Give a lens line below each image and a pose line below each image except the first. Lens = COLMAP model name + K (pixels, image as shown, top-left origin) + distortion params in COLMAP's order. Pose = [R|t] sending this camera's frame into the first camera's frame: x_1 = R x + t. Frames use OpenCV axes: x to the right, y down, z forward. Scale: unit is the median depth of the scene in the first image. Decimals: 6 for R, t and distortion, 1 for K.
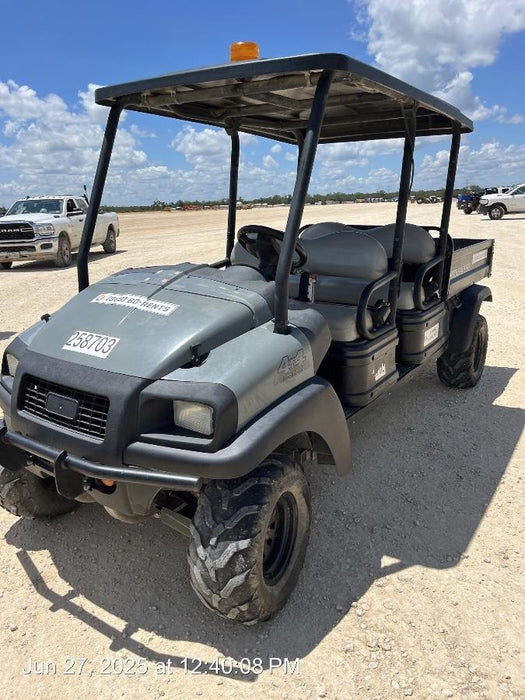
lens RADIAL K [[526.3, 0, 262.5], [0, 526.3, 350.0], [0, 0, 1]] dist [0.078117, -0.132821]
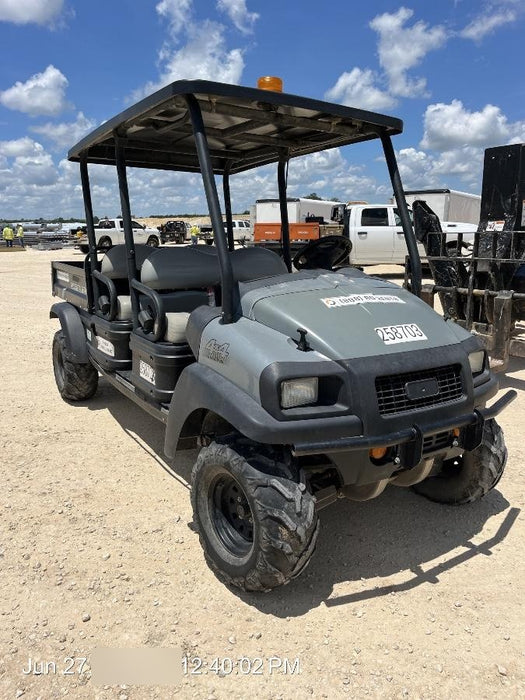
lens RADIAL K [[526.3, 0, 262.5], [0, 526.3, 350.0], [0, 0, 1]] dist [0.078117, -0.132821]
pose [[0.401382, -0.178347, 0.898379, -1.091553], [0.235224, 0.968032, 0.087080, -0.109064], [-0.885190, 0.176368, 0.430503, 0.586973]]
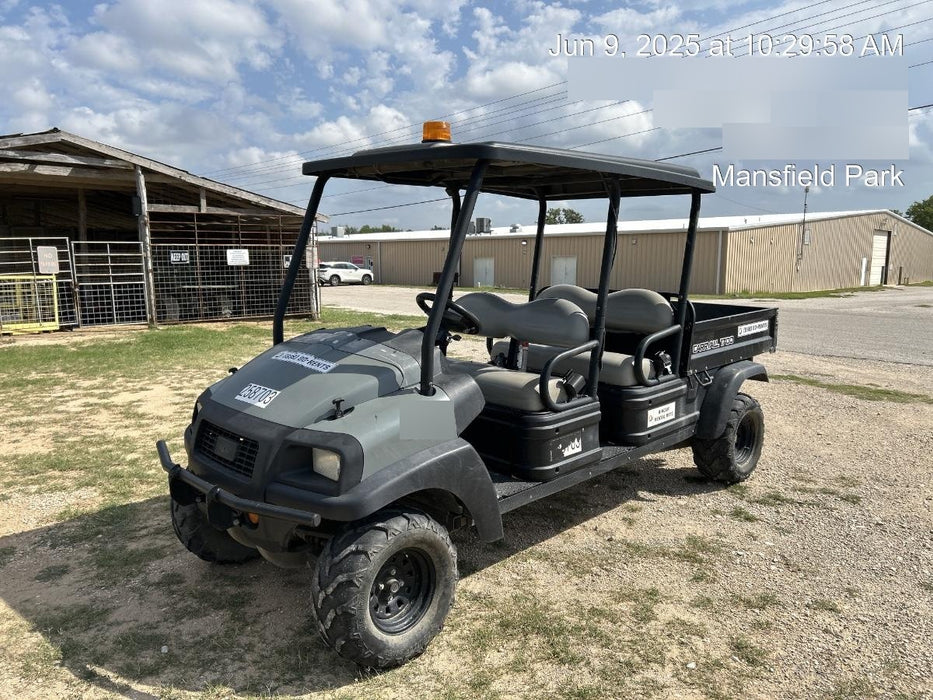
lens RADIAL K [[701.5, 0, 470.1], [0, 701.5, 356.1], [0, 0, 1]] dist [0.078117, -0.132821]
pose [[0.982138, 0.045649, -0.182540, 0.284970], [-0.065391, 0.992463, -0.103638, 0.023287], [0.176433, 0.113724, 0.977721, -0.281708]]
